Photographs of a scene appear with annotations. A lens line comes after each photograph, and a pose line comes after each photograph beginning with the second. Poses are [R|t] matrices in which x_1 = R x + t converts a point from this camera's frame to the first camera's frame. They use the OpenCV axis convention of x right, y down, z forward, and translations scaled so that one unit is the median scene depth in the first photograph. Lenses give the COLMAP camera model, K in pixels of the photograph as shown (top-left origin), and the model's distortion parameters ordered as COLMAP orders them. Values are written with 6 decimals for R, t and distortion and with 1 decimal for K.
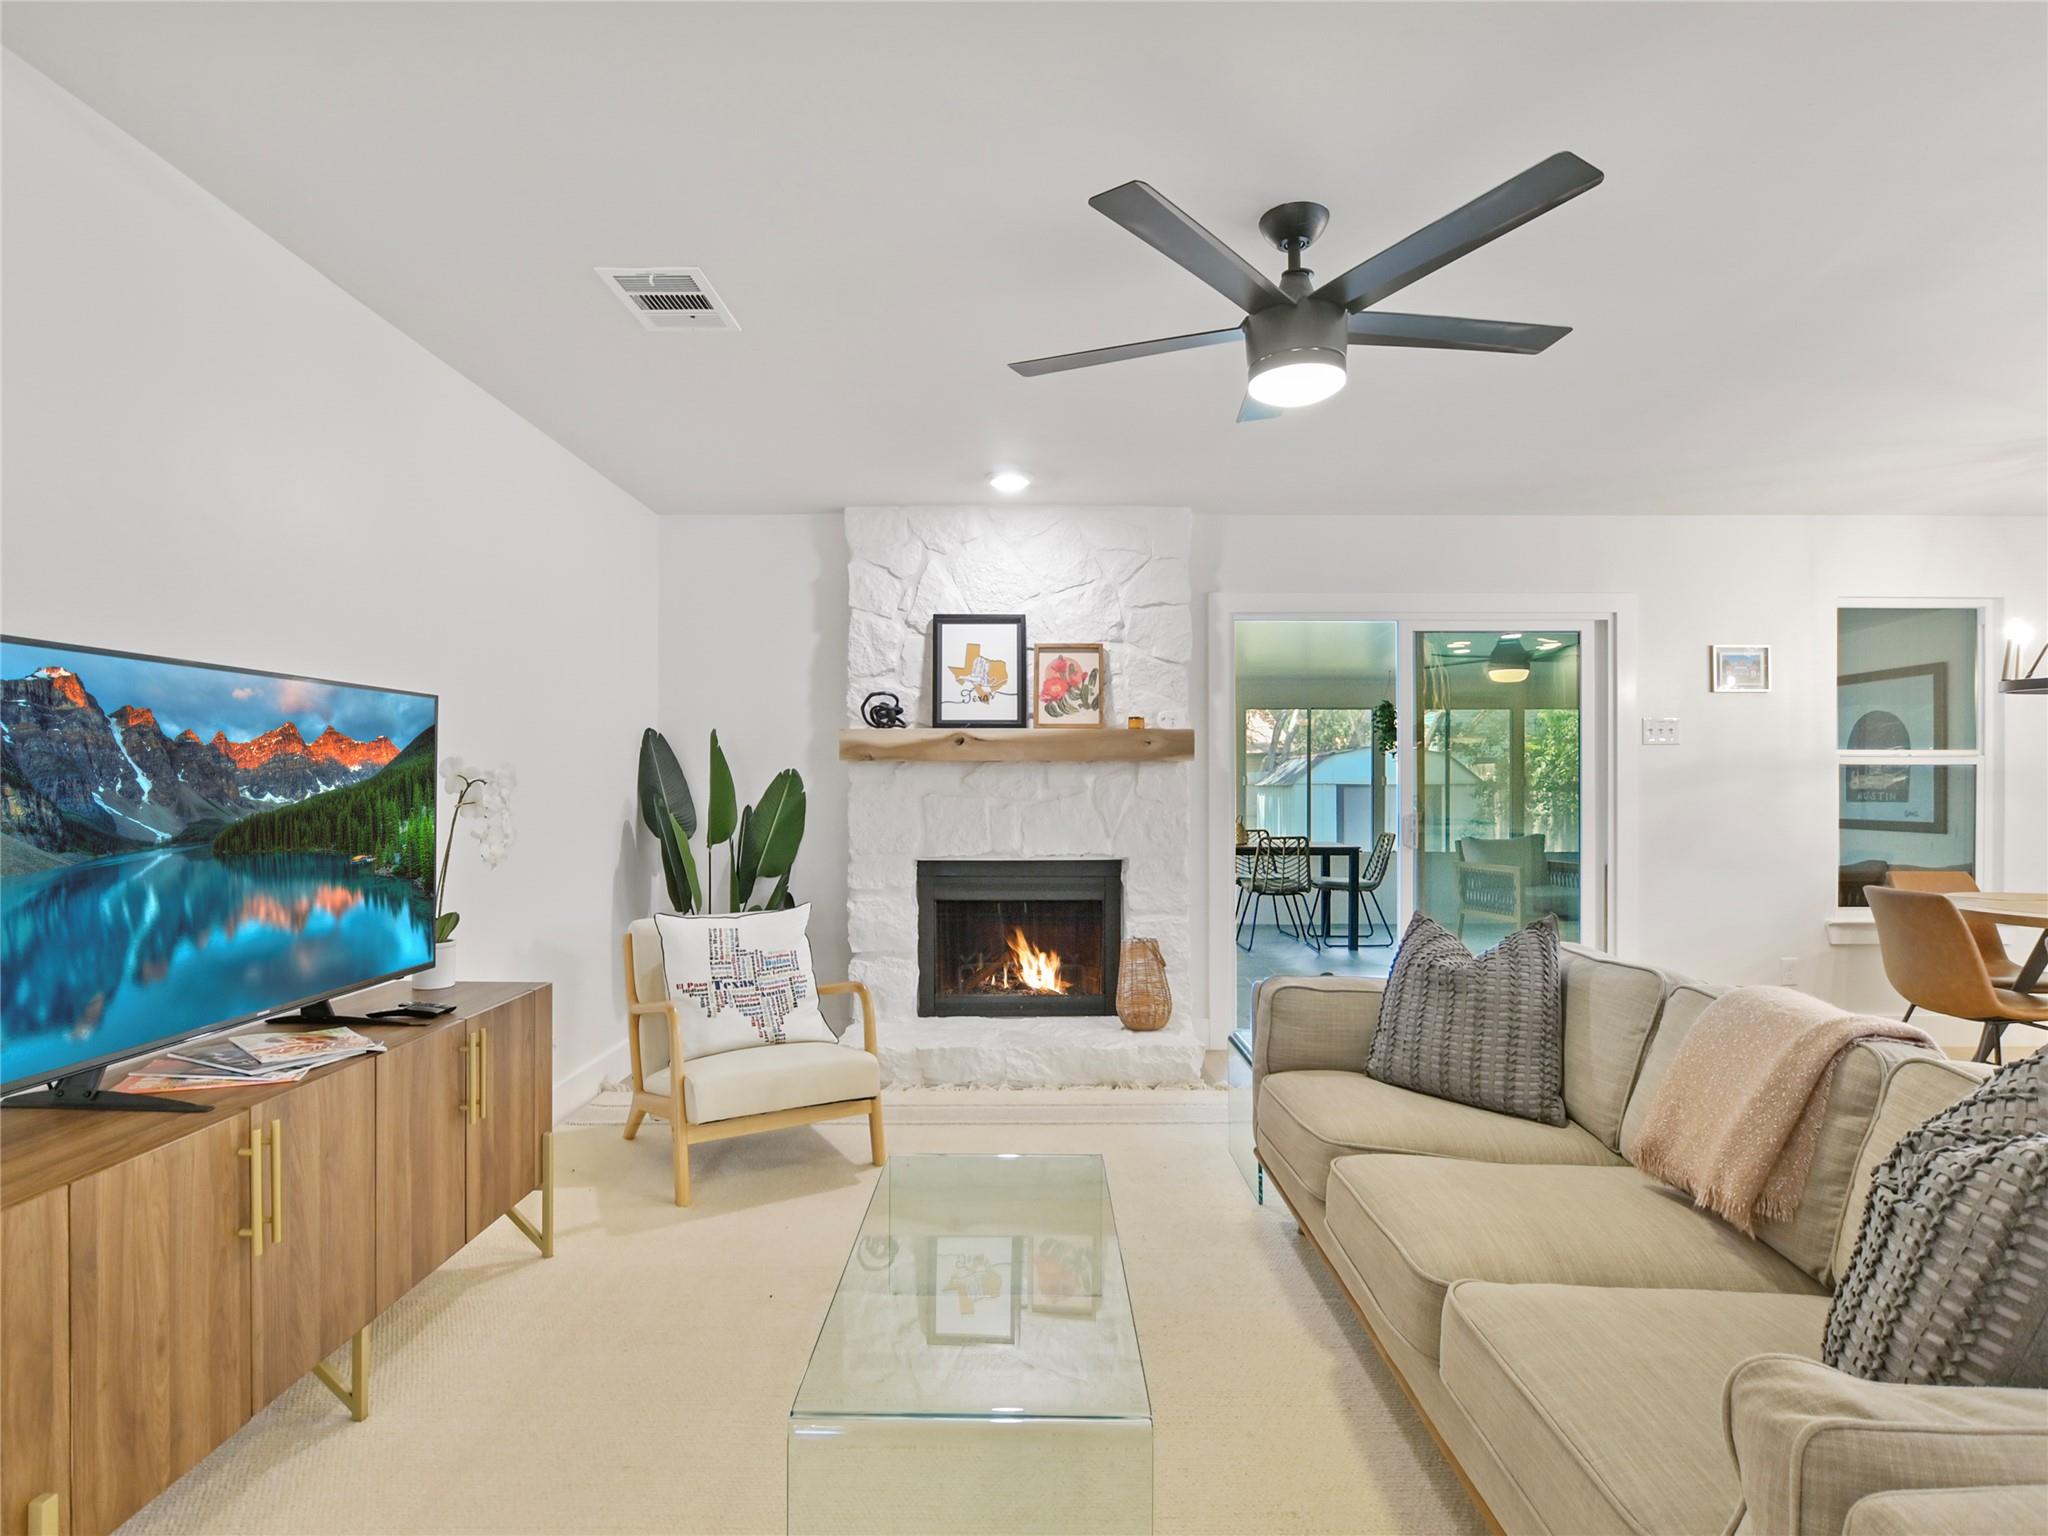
lens RADIAL K [[1077.2, 0, 1027.9], [0, 1077.2, 780.6], [0, 0, 1]] dist [-0.015609, 0.002080]
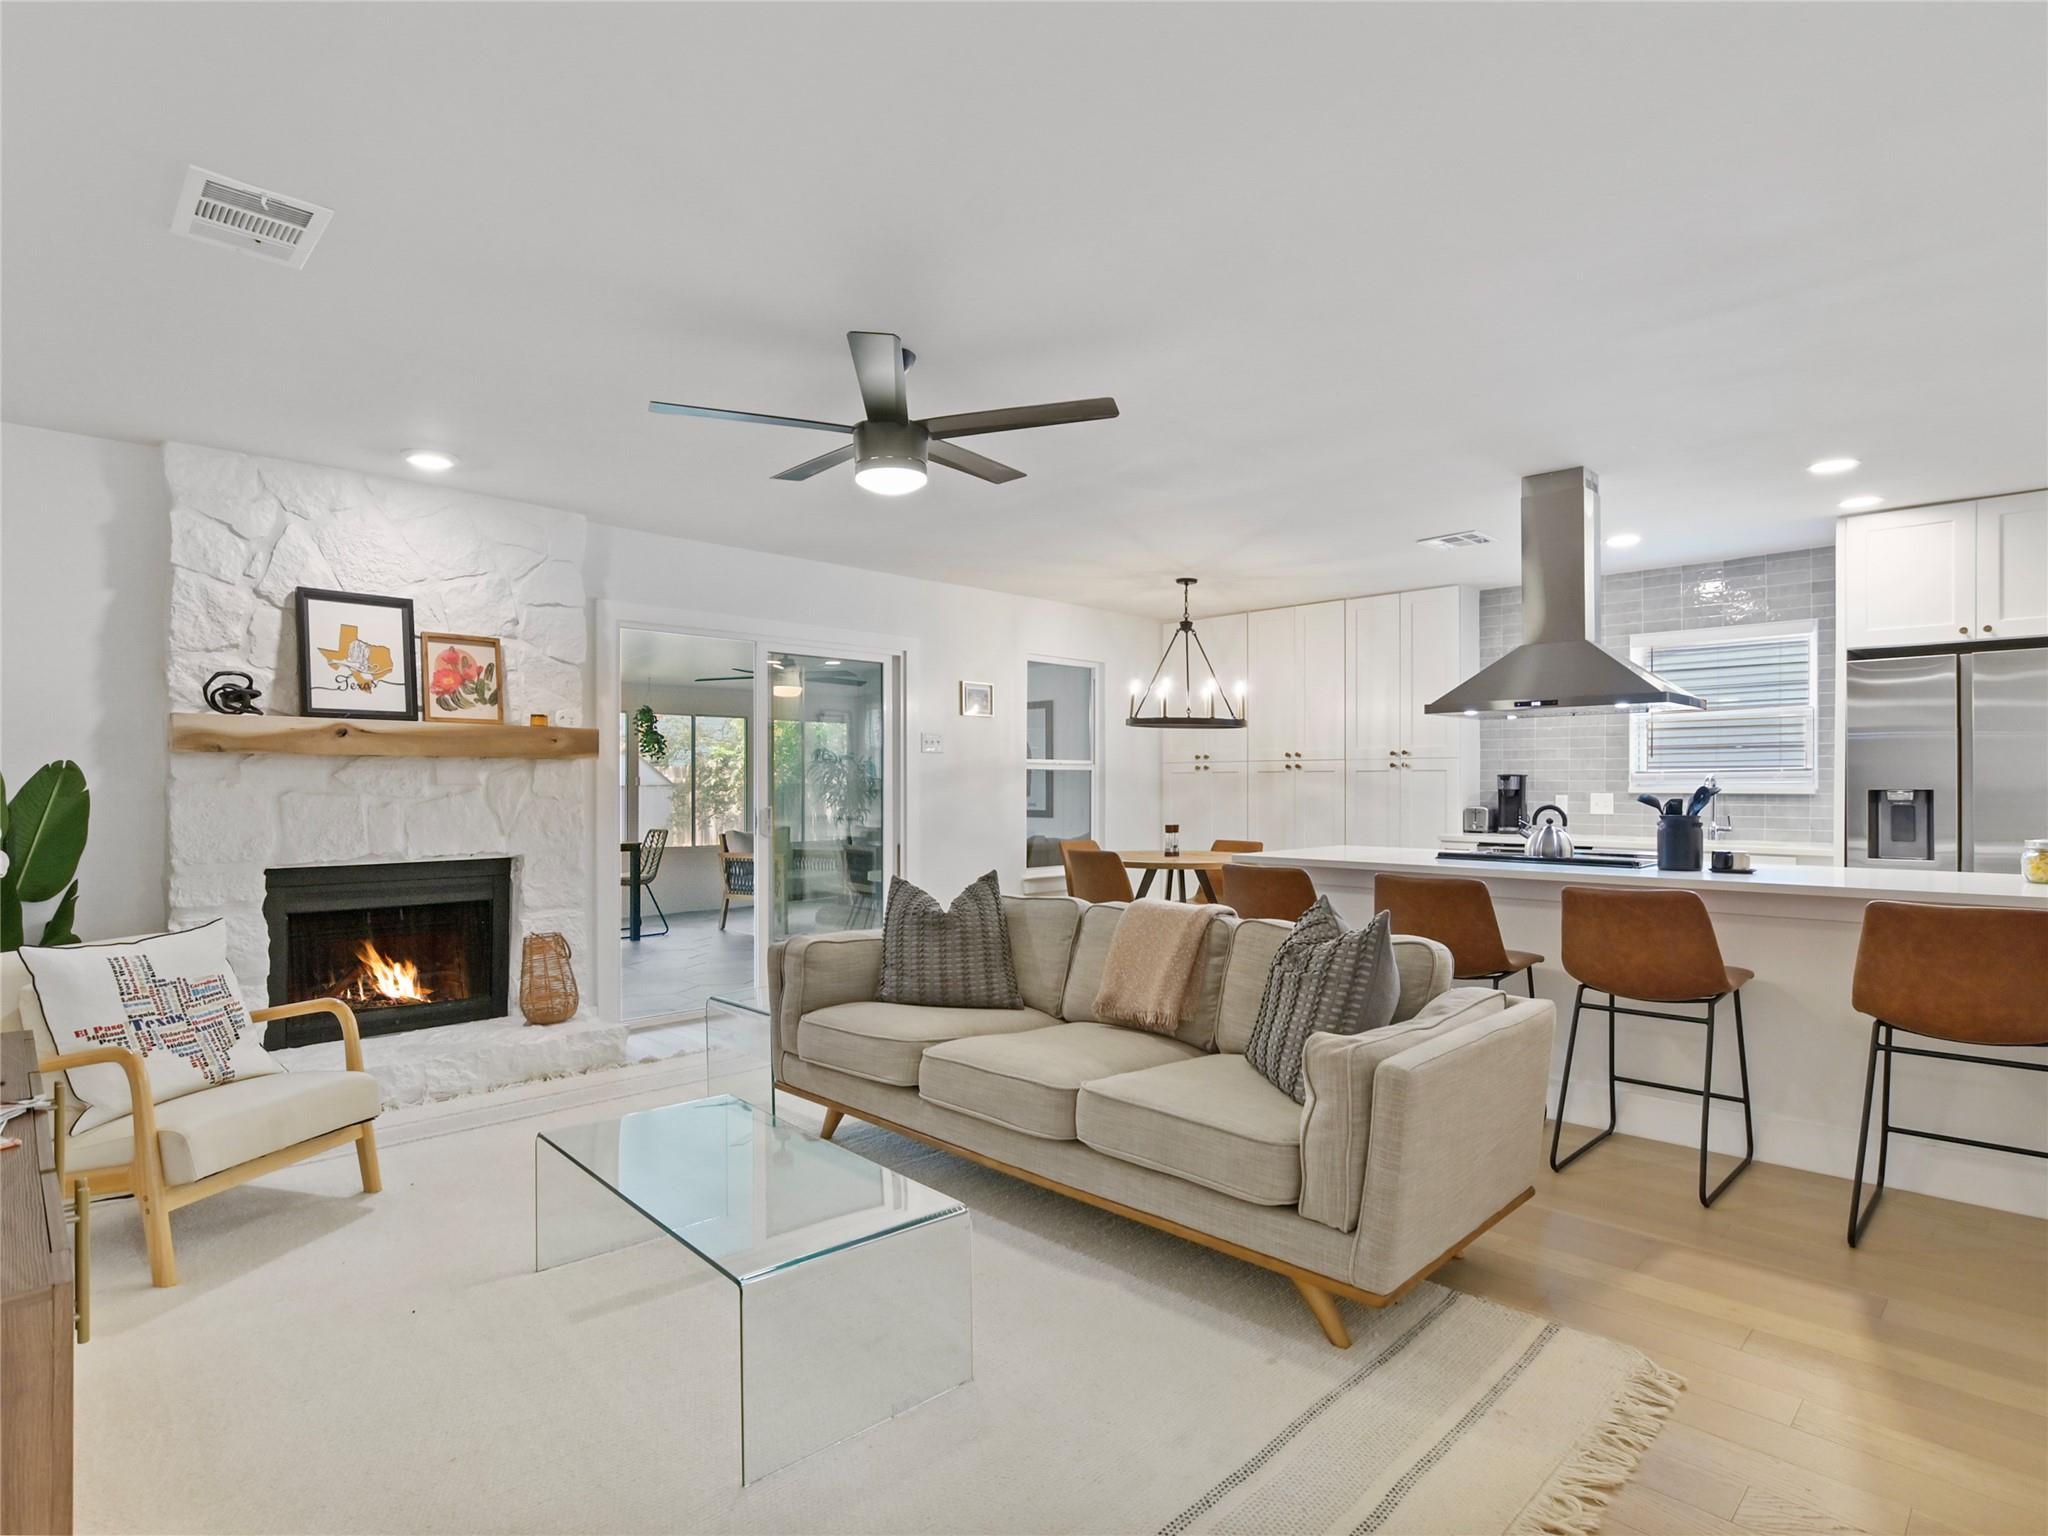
lens RADIAL K [[1077.2, 0, 1027.9], [0, 1077.2, 780.6], [0, 0, 1]] dist [-0.015609, 0.002080]
pose [[0.708241, 0.003571, 0.705962, -0.282320], [-0.002104, 0.999993, -0.002948, 0.004578], [-0.705968, 0.000602, 0.708243, -0.034840]]
